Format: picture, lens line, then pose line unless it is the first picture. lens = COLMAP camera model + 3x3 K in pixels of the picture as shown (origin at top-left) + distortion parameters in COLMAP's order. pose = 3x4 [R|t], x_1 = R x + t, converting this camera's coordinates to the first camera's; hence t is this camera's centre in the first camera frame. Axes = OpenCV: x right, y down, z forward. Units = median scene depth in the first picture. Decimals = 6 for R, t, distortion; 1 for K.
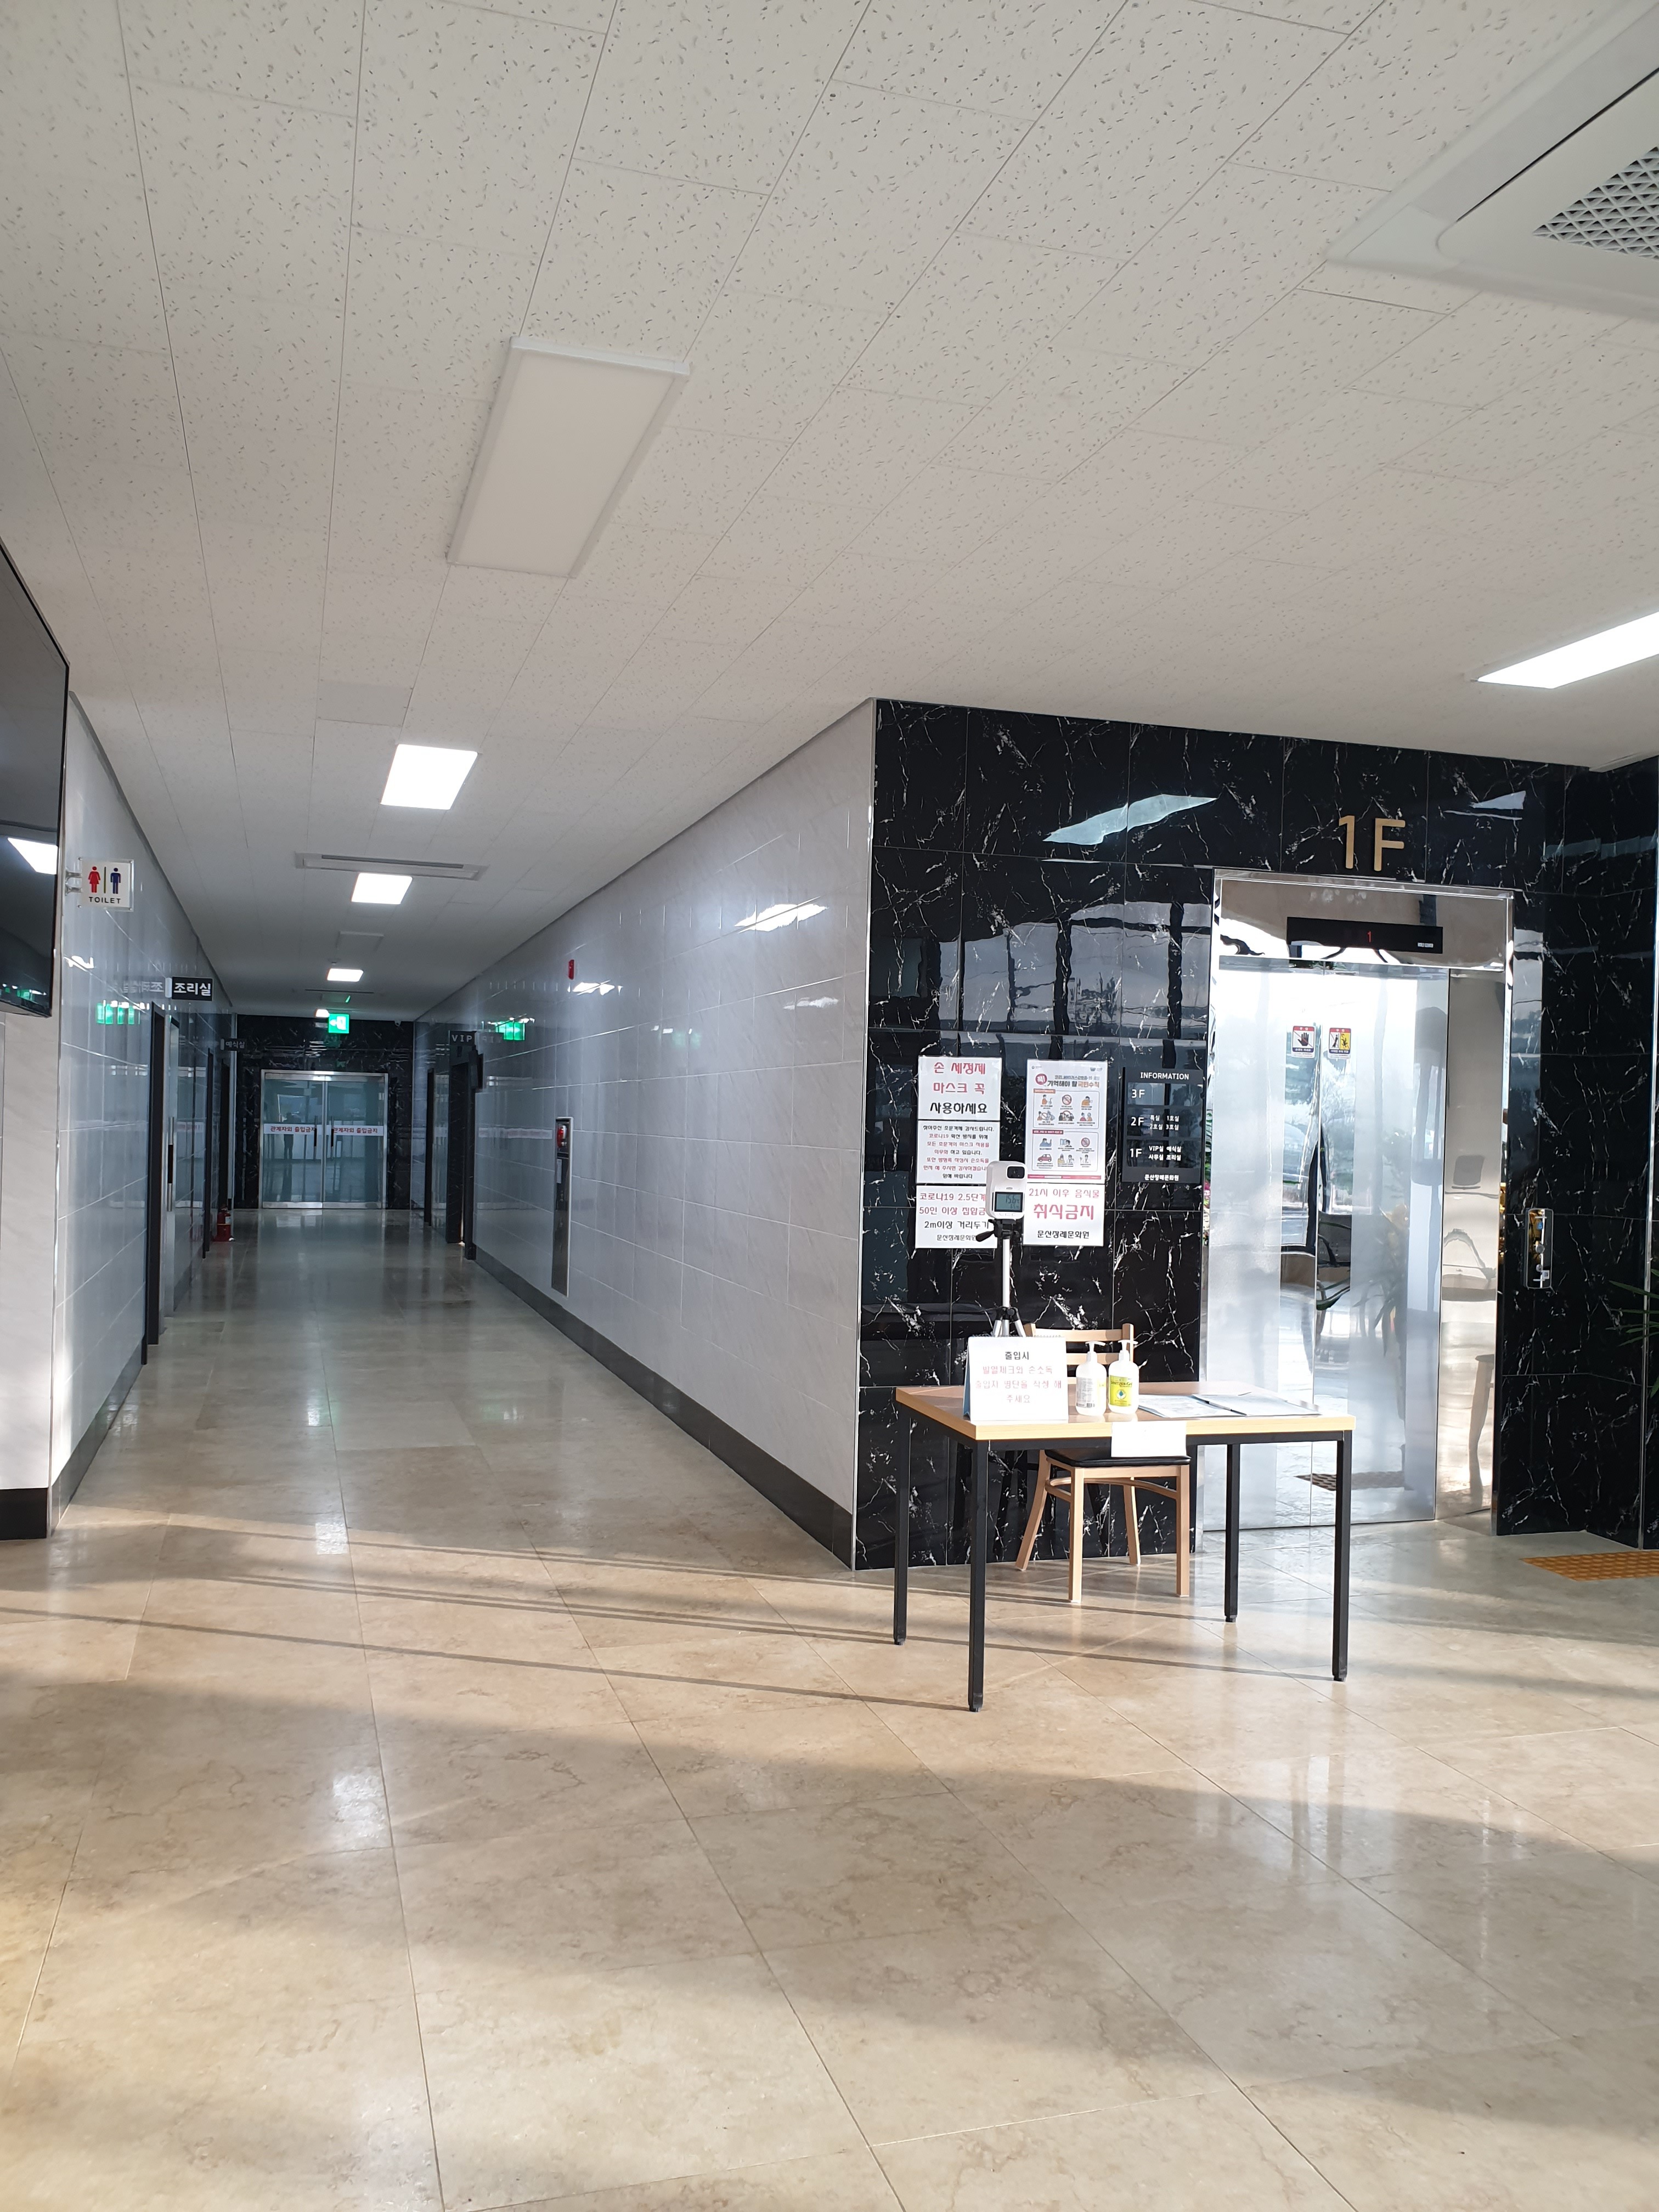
lens RADIAL K [[1729.3, 0, 829.5], [0, 1729.3, 1106.0], [0, 0, 1]] dist [-0.019055, 0.047110]
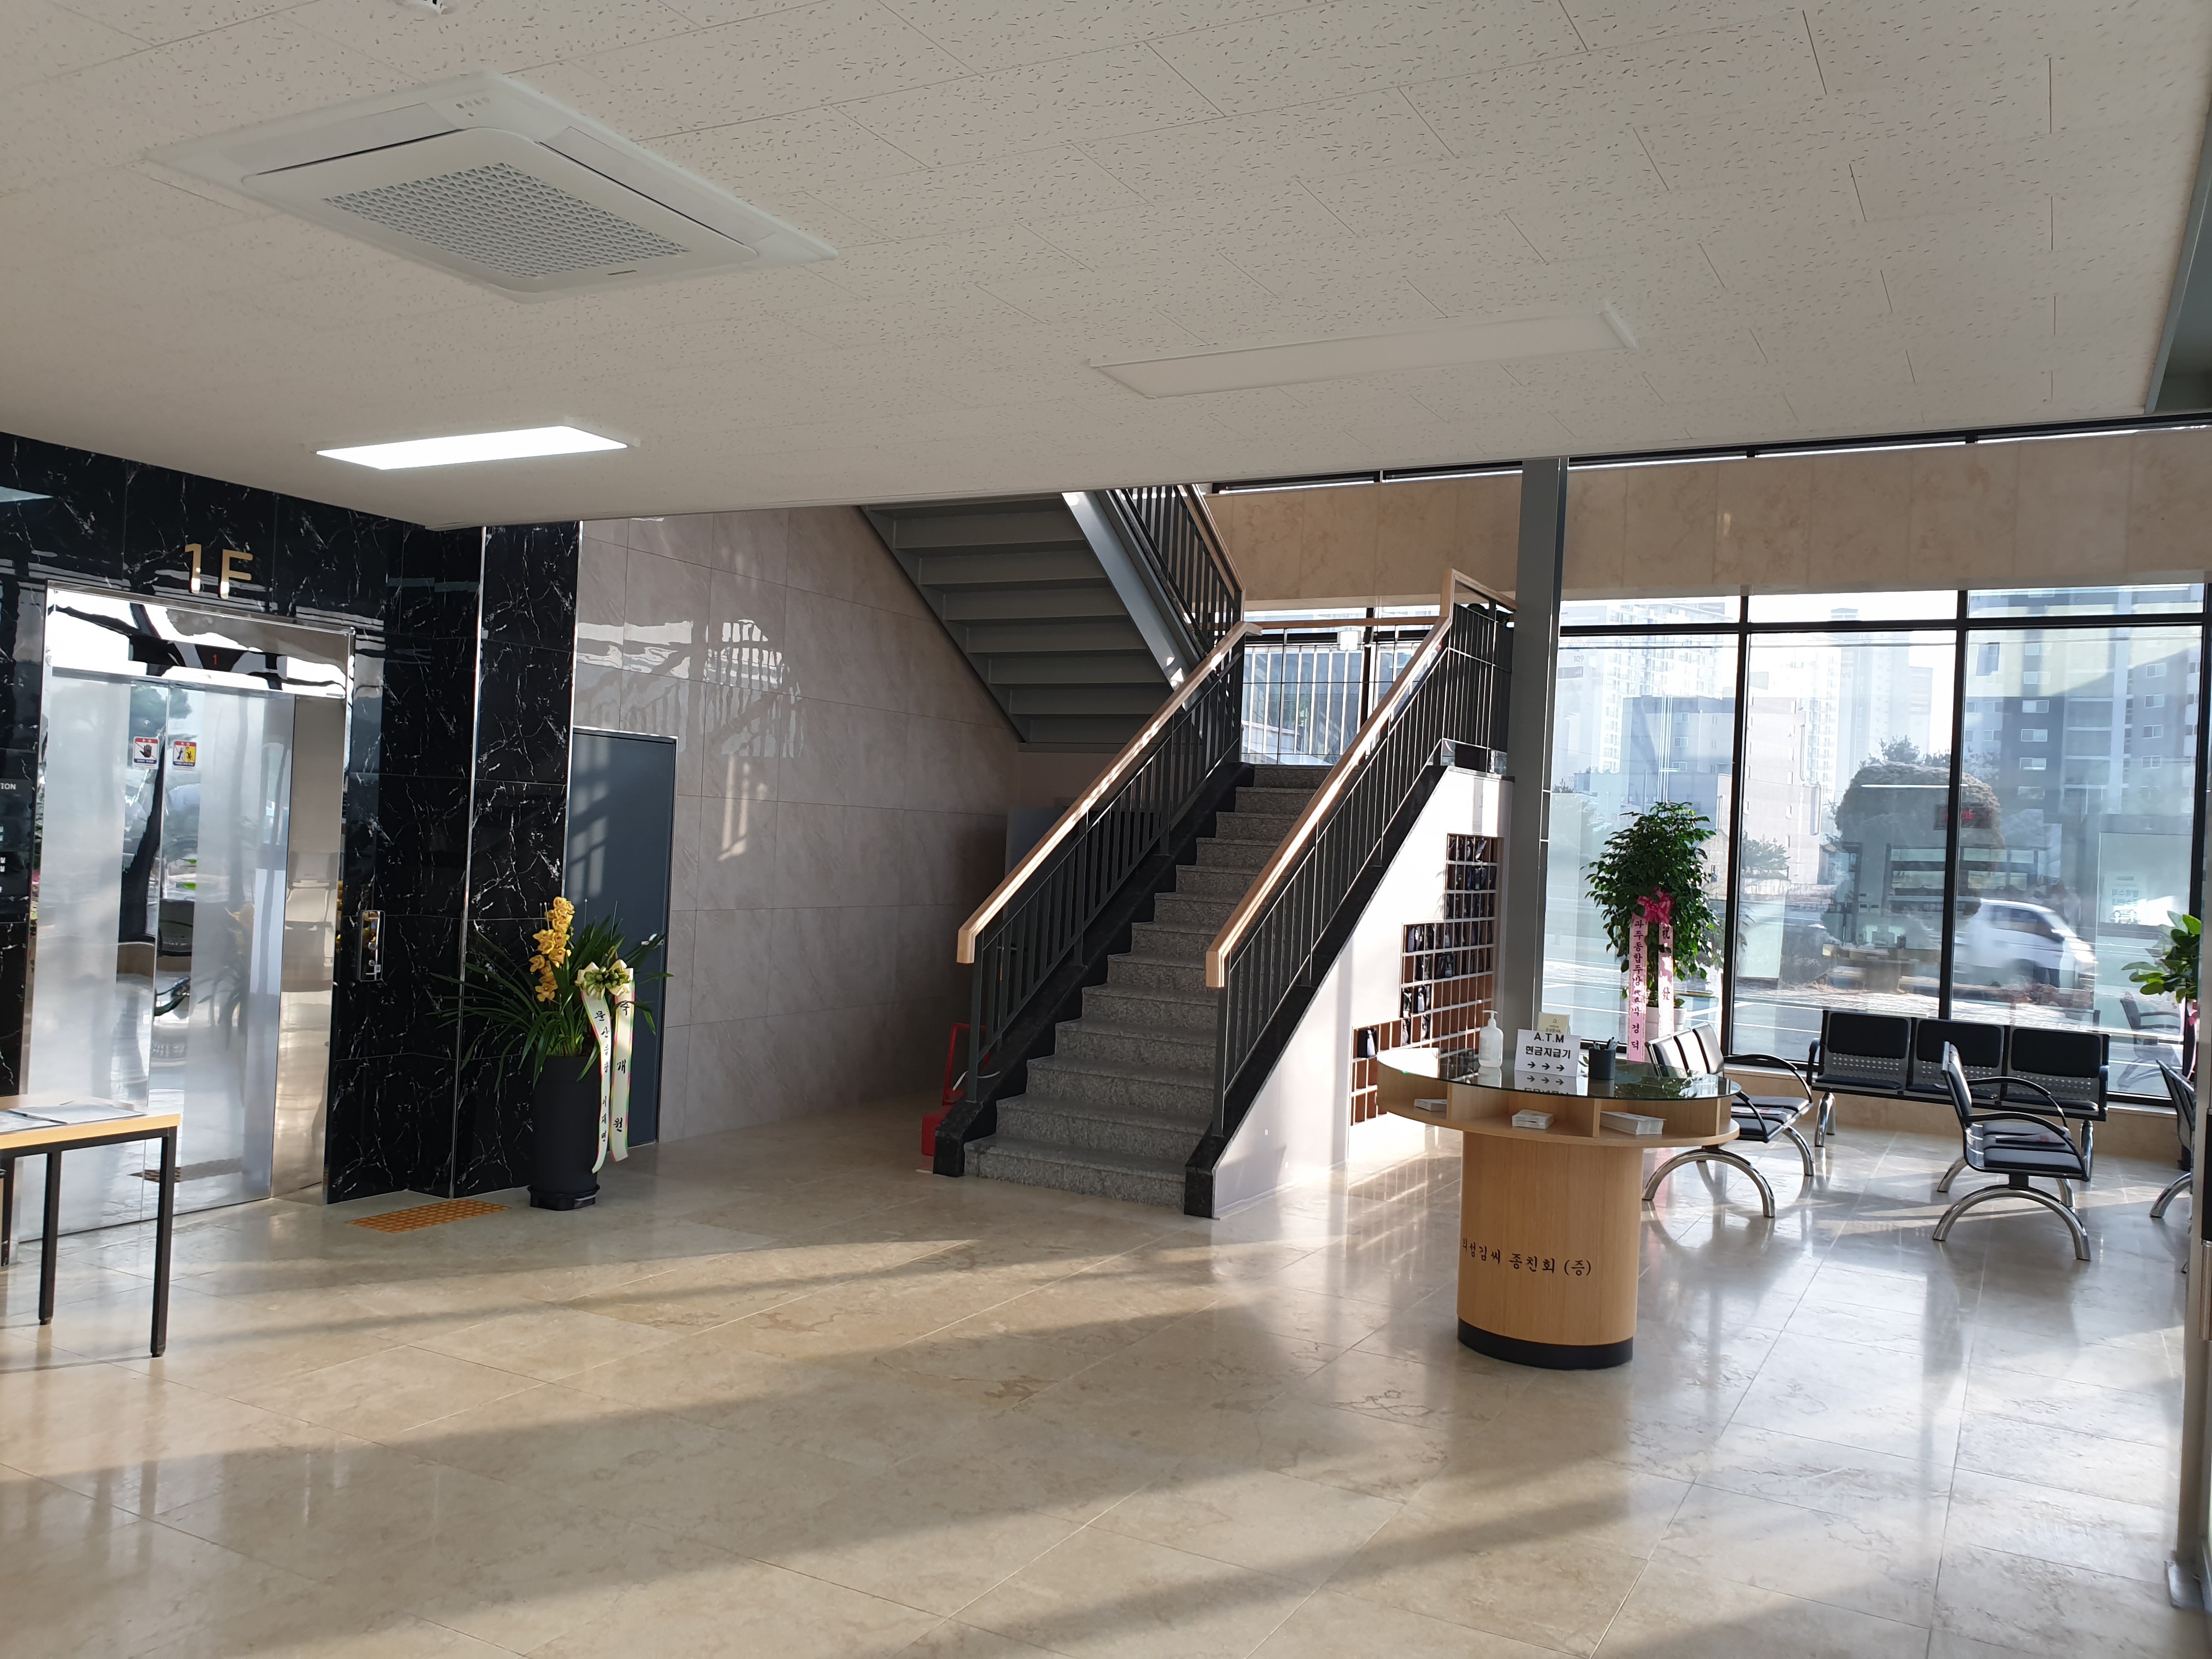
lens RADIAL K [[1729.3, 0, 1097.4], [0, 1729.3, 824.3], [0, 0, 1]] dist [-0.019055, 0.047110]
pose [[0.724868, 0.011765, 0.688787, -0.026556], [-0.030717, 0.999412, 0.015256, -0.033382], [-0.688202, -0.032216, 0.724803, -0.164567]]
